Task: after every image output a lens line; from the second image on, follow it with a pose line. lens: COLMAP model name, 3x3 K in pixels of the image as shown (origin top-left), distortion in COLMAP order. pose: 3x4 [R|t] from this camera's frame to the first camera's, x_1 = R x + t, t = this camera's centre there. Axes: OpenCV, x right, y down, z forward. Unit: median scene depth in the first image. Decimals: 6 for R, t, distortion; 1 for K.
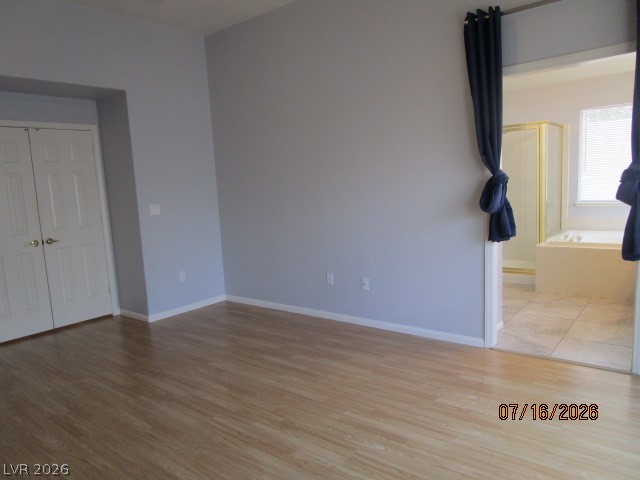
lens RADIAL K [[455.1, 0, 318.4], [0, 455.1, 240.7], [0, 0, 1]] dist [-0.029893, 0.004531]
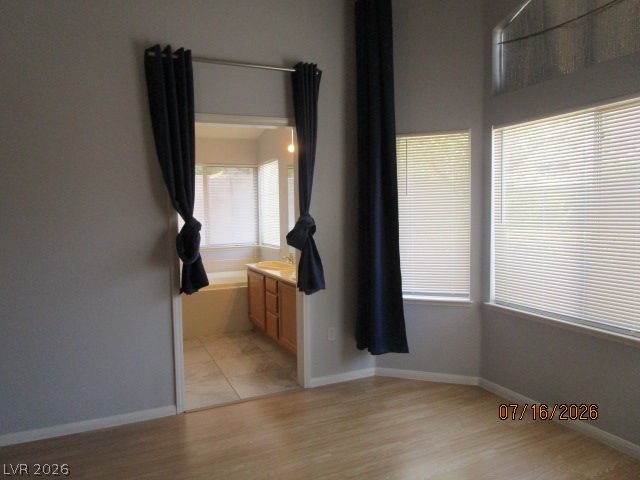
lens RADIAL K [[455.1, 0, 319.2], [0, 455.1, 240.6], [0, 0, 1]] dist [-0.029893, 0.004531]
pose [[0.448268, -0.014768, 0.893777, -0.321749], [0.108997, 0.993306, -0.038254, -0.042526], [-0.887229, 0.114567, 0.446877, 0.335083]]
